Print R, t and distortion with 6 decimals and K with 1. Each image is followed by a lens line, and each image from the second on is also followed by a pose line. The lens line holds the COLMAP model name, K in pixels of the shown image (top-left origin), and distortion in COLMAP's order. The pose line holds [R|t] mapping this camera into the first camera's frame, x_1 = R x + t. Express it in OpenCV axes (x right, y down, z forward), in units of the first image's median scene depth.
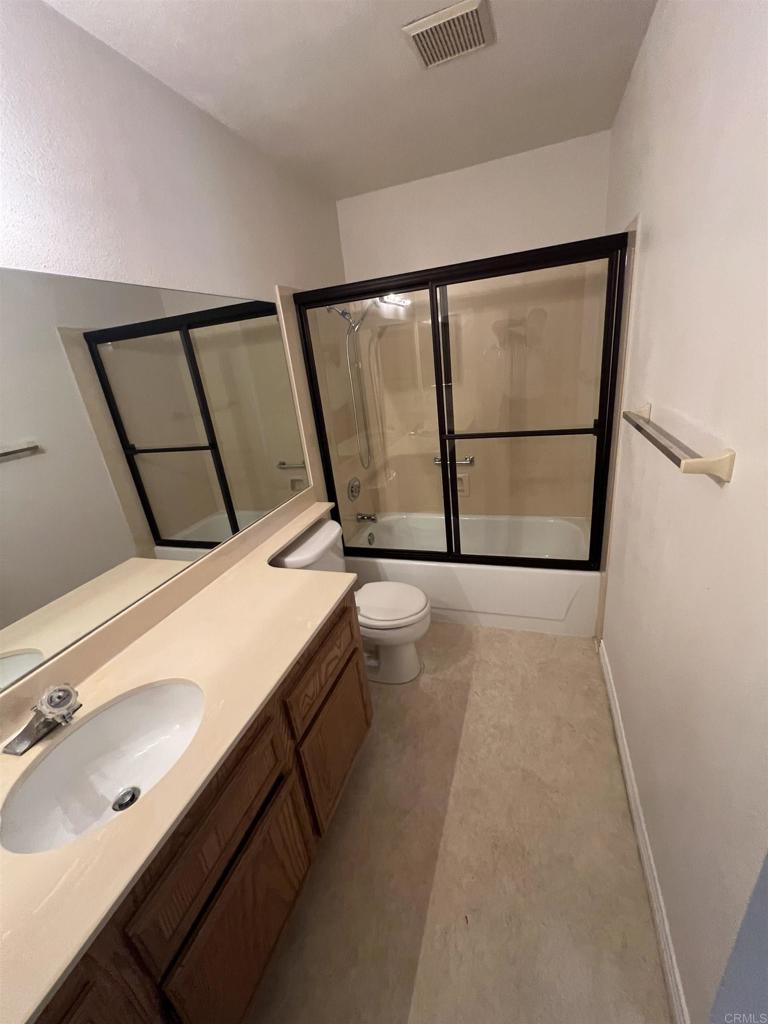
lens RADIAL K [[411.8, 0, 386.7], [0, 411.8, 509.4], [0, 0, 1]] dist [-0.002382, 0.000747]
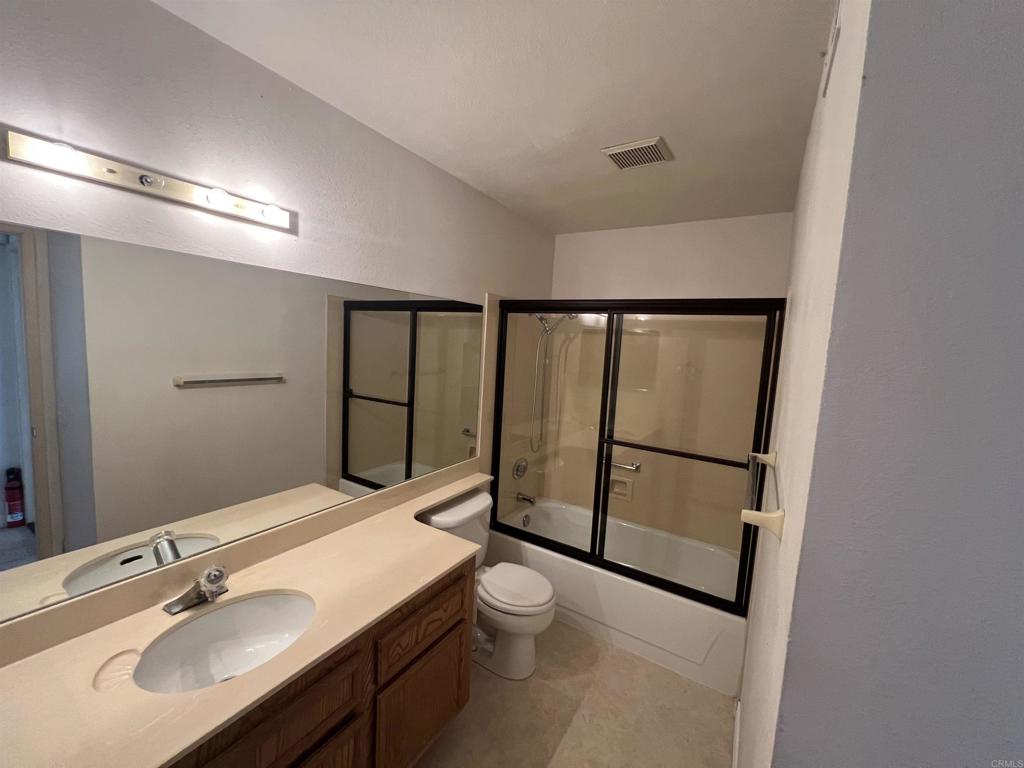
lens RADIAL K [[411.8, 0, 509.2], [0, 411.8, 382.5], [0, 0, 1]] dist [-0.002382, 0.000747]
pose [[0.959209, 0.185163, -0.213617, 0.096200], [-0.232967, 0.945791, -0.226287, -0.014990], [0.160137, 0.266822, 0.950348, -0.091529]]
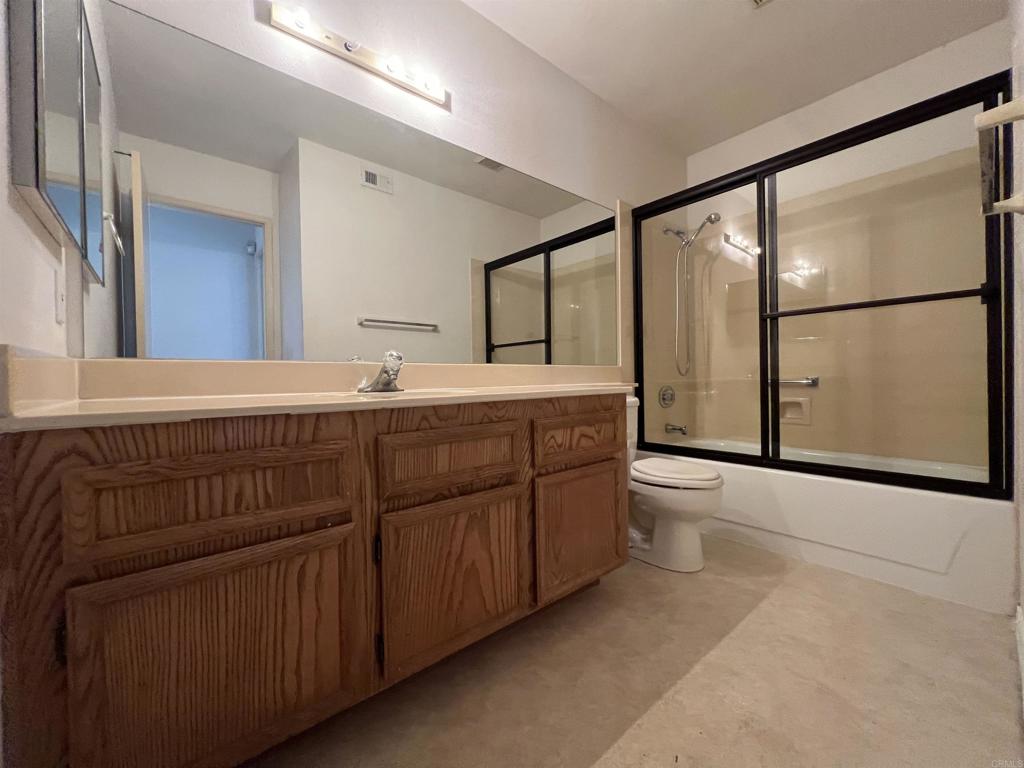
lens RADIAL K [[411.8, 0, 508.8], [0, 411.8, 379.8], [0, 0, 1]] dist [-0.002382, 0.000747]
pose [[0.850293, 0.098368, -0.517035, 0.128042], [-0.256147, 0.935529, -0.243258, 0.304502], [0.459773, 0.339278, 0.820670, -0.002866]]
